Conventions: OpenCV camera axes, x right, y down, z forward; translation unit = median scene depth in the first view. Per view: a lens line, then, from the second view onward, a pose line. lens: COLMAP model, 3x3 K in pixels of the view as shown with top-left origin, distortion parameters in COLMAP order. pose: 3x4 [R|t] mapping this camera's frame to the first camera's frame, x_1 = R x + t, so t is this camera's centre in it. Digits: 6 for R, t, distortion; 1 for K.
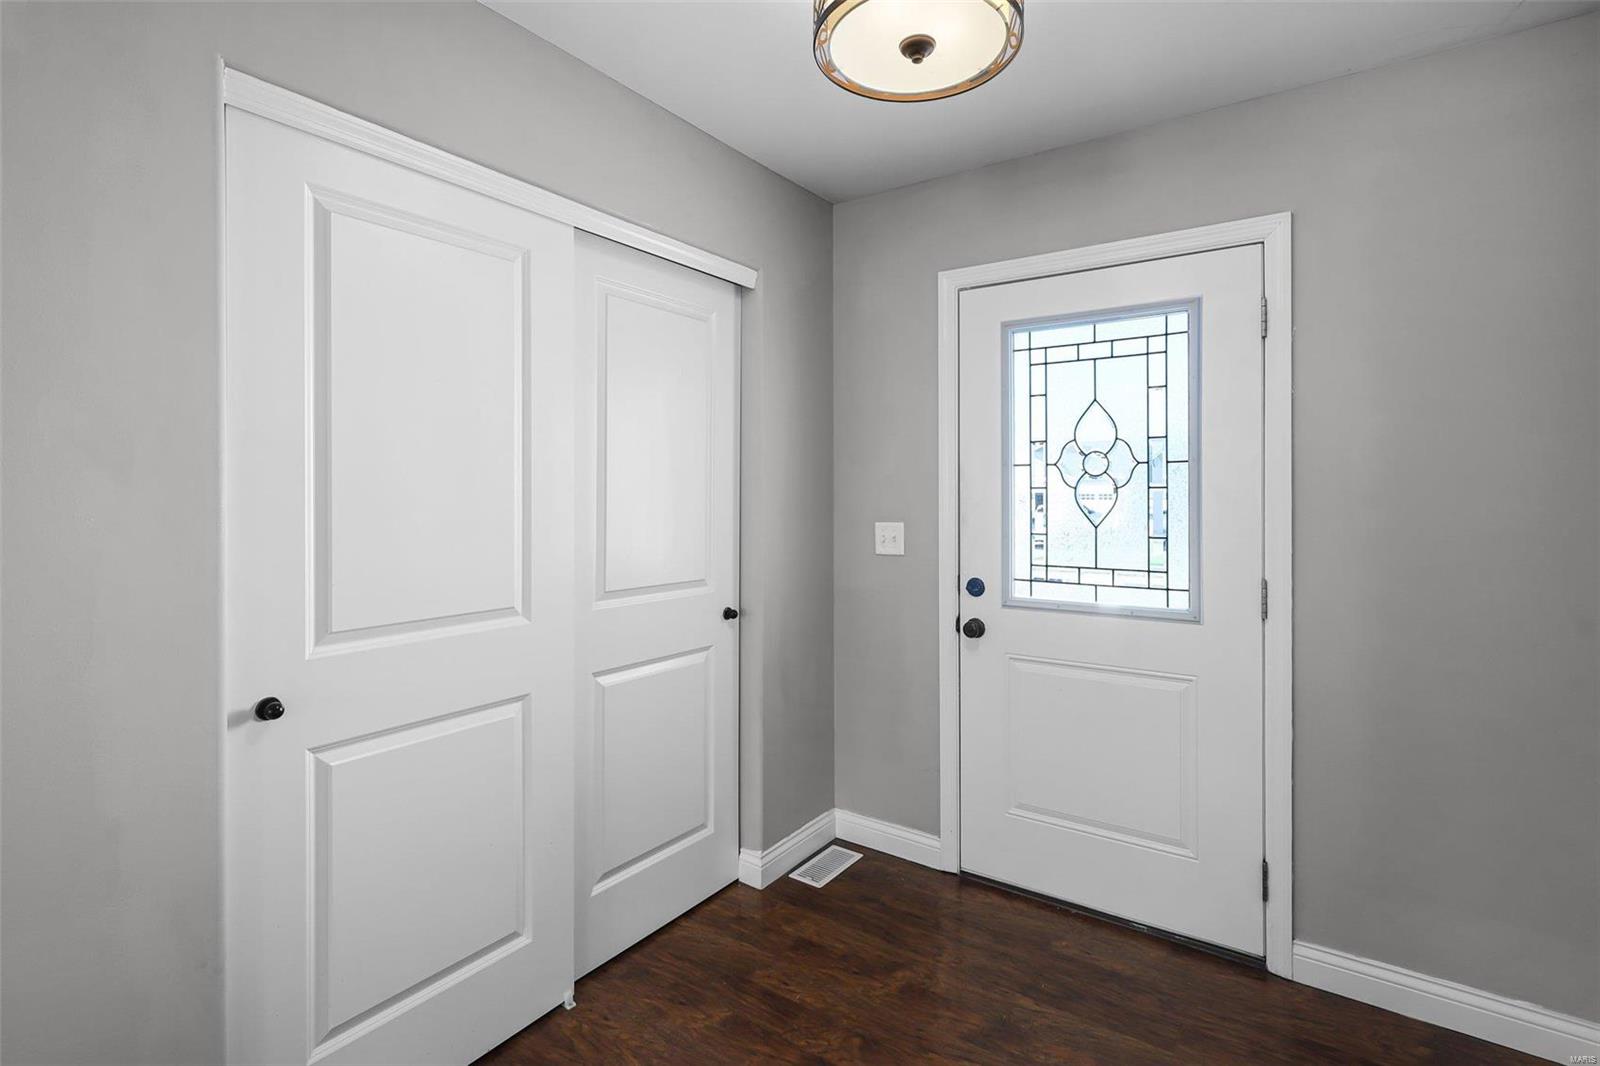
lens RADIAL K [[755.6, 0, 838.8], [0, 755.6, 483.6], [0, 0, 1]] dist [-0.005190, 0.000350]
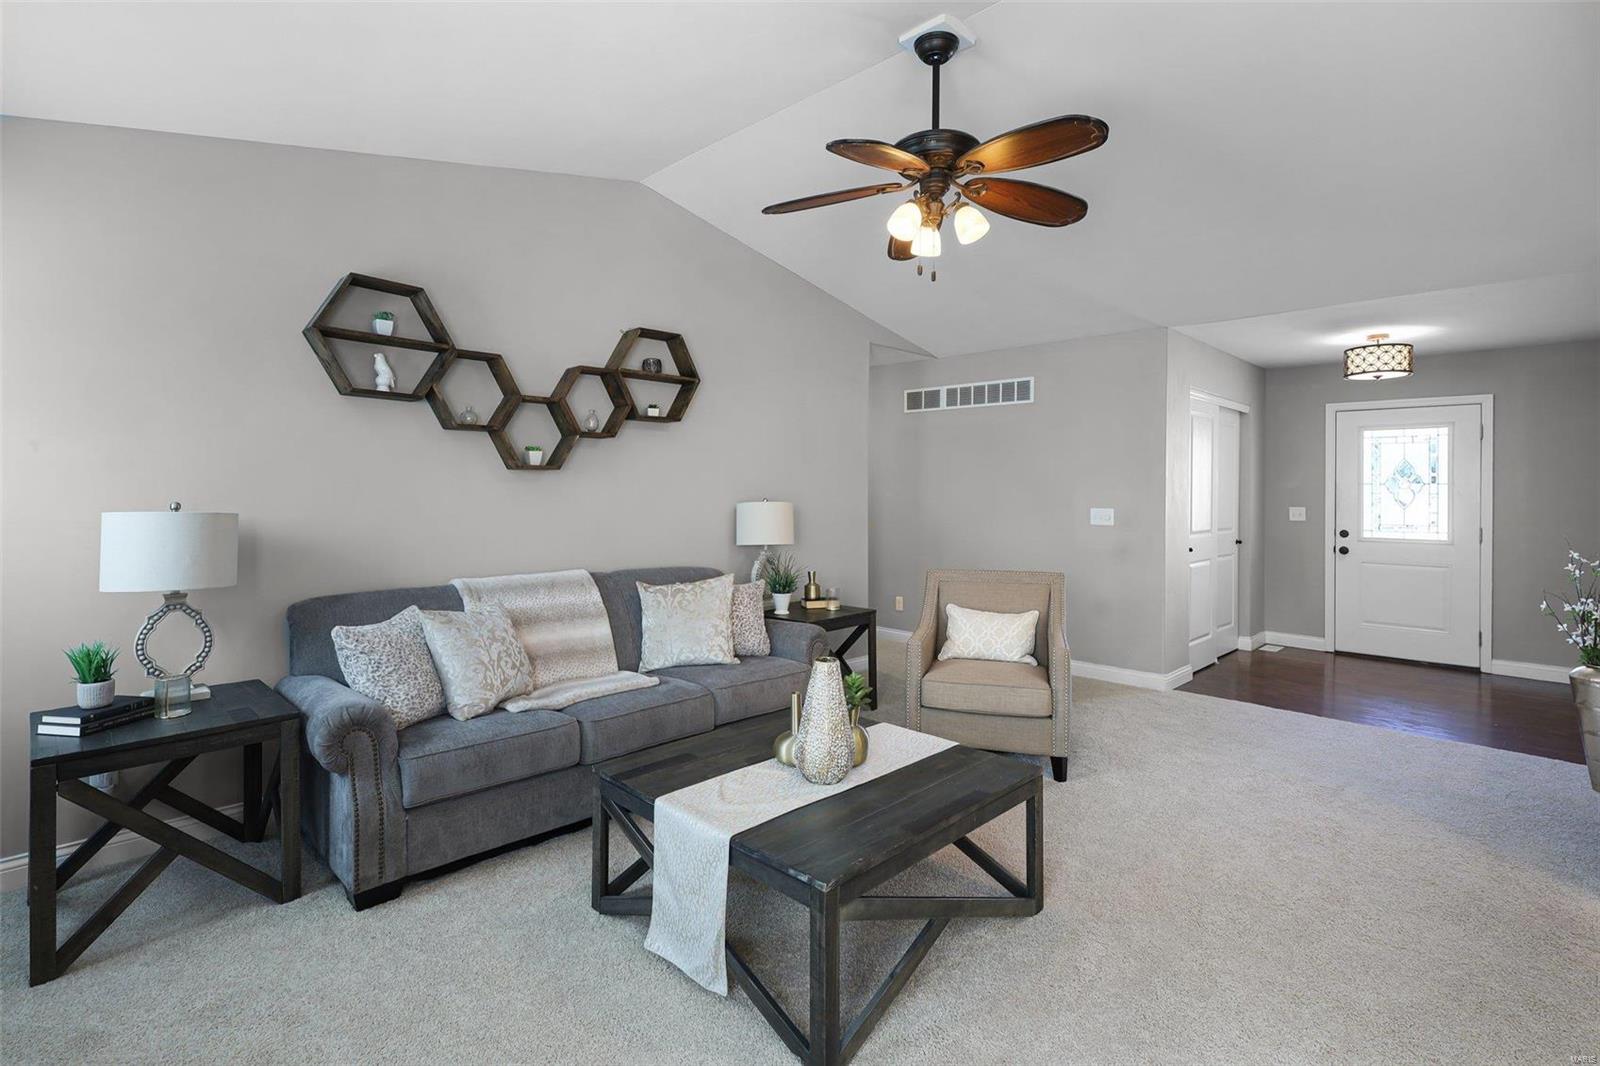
lens RADIAL K [[755.6, 0, 813.7], [0, 755.6, 491.6], [0, 0, 1]] dist [-0.005190, 0.000350]
pose [[0.981119, 0.005129, -0.193335, -1.101118], [-0.004397, 0.999981, 0.004216, -0.001785], [0.193353, -0.003286, 0.981124, -1.841534]]
